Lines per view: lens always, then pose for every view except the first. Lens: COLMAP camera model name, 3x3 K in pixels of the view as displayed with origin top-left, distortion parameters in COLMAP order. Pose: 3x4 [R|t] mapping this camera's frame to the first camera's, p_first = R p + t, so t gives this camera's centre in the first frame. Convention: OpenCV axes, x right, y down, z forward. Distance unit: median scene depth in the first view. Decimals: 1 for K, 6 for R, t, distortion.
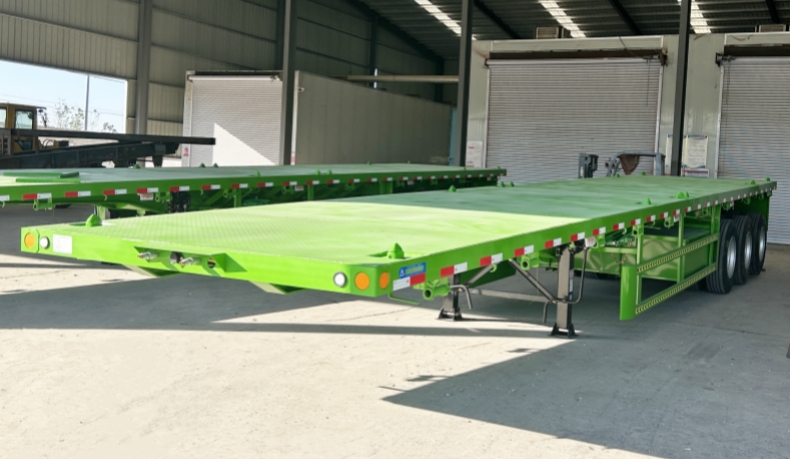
lens RADIAL K [[839.7, 0, 484.9], [0, 839.7, 198.4], [0, 0, 1]] dist [0.167216, -0.518523]
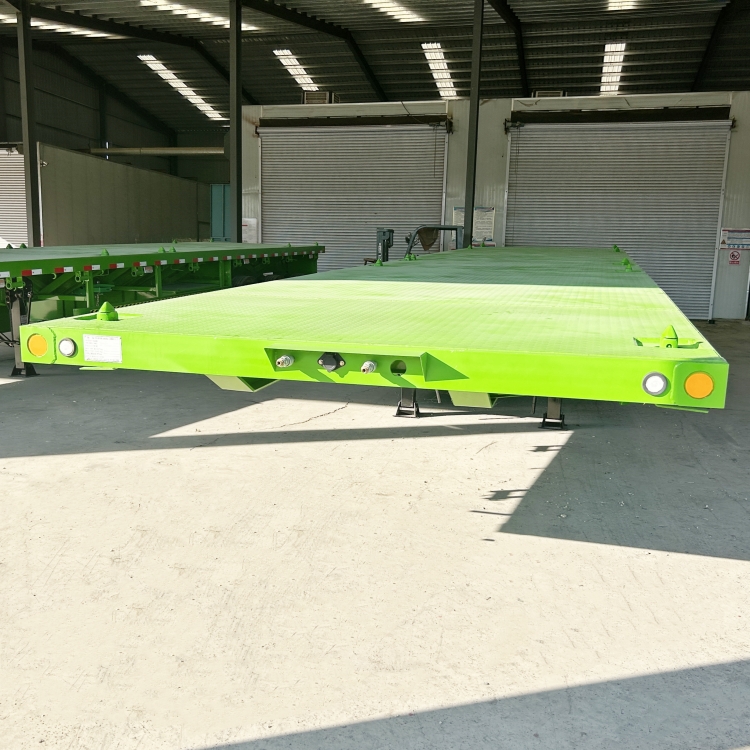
lens RADIAL K [[833.2, 0, 375.4], [0, 833.2, 415.0], [0, 0, 1]] dist [0.076745, -0.146955]
pose [[0.984291, -0.059625, 0.166180, -0.111983], [0.032241, 0.986123, 0.162854, 0.001670], [-0.173584, -0.154938, 0.972555, 0.092375]]
